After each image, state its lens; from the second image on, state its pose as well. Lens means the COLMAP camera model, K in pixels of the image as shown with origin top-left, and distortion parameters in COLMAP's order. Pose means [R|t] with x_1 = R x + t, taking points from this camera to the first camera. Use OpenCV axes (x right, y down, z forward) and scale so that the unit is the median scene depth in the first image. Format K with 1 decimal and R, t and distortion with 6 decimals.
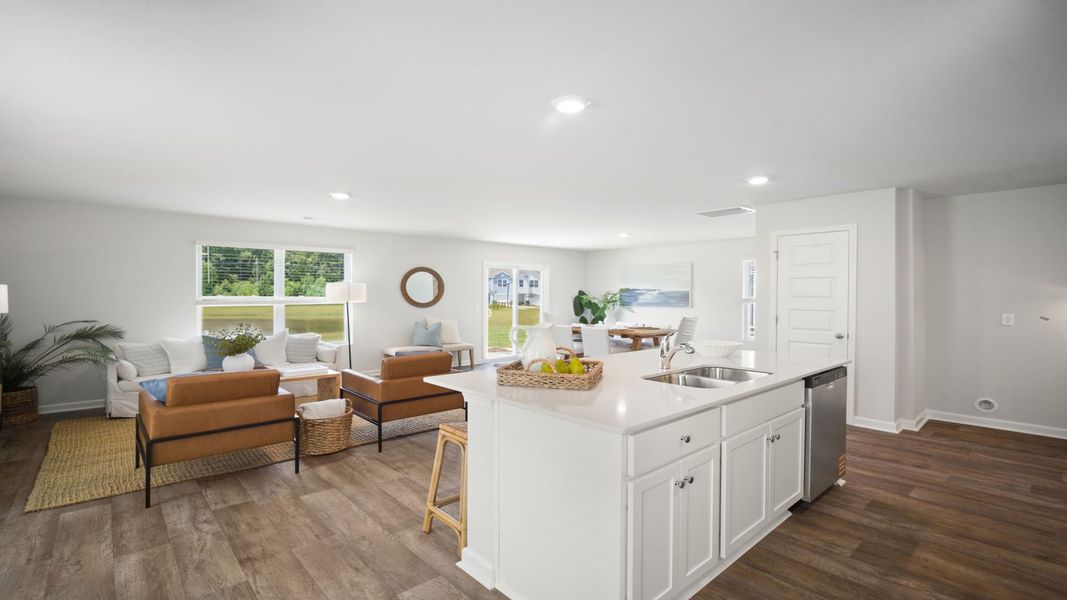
lens RADIAL K [[479.6, 0, 541.6], [0, 479.6, 300.5], [0, 0, 1]] dist [-0.010192, 0.003526]
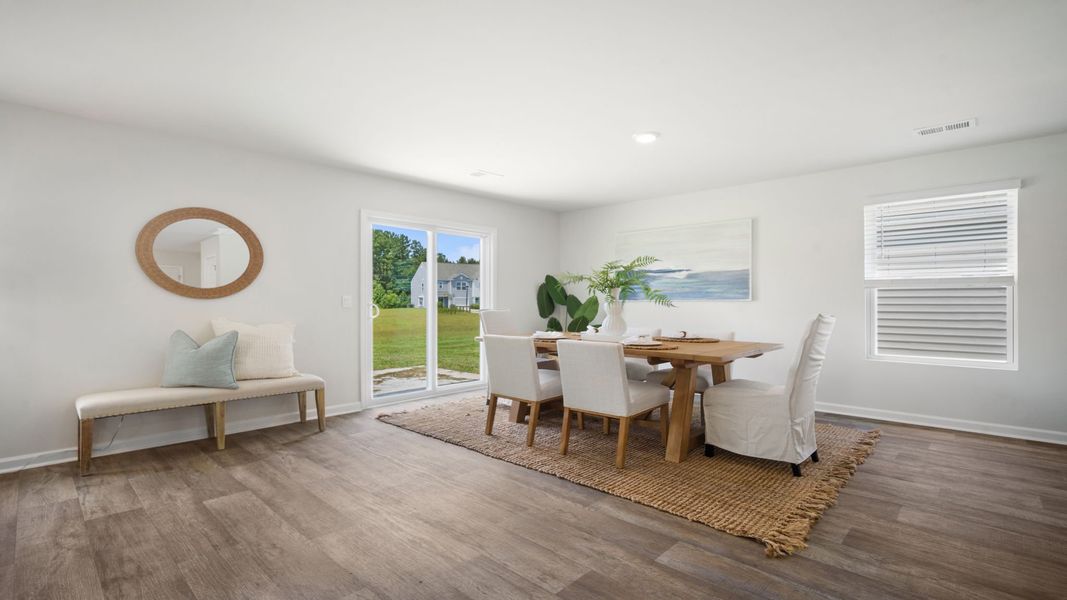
lens RADIAL K [[479.6, 0, 536.0], [0, 479.6, 304.9], [0, 0, 1]] dist [-0.010192, 0.003526]
pose [[0.997948, -0.005381, 0.063804, 0.029047], [0.005476, 0.999984, -0.001321, 0.019123], [-0.063795, 0.001667, 0.997962, 0.445382]]
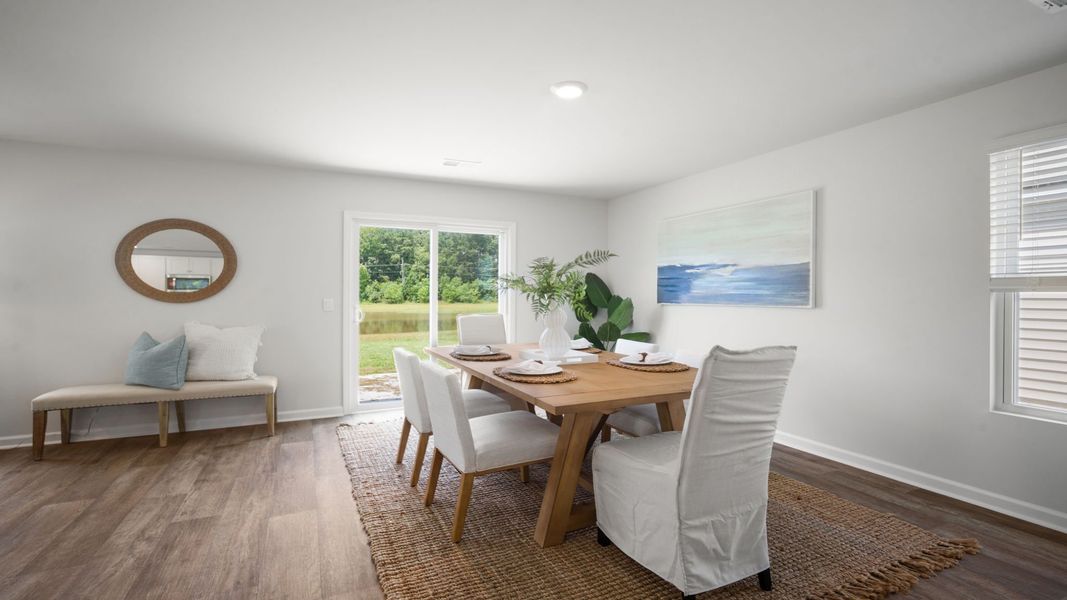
lens RADIAL K [[479.6, 0, 531.1], [0, 479.6, 299.0], [0, 0, 1]] dist [-0.010192, 0.003526]
pose [[0.953393, 0.000581, -0.301729, 0.200893], [-0.000832, 0.999999, -0.000703, 0.008968], [0.301729, 0.000921, 0.953393, 0.540520]]
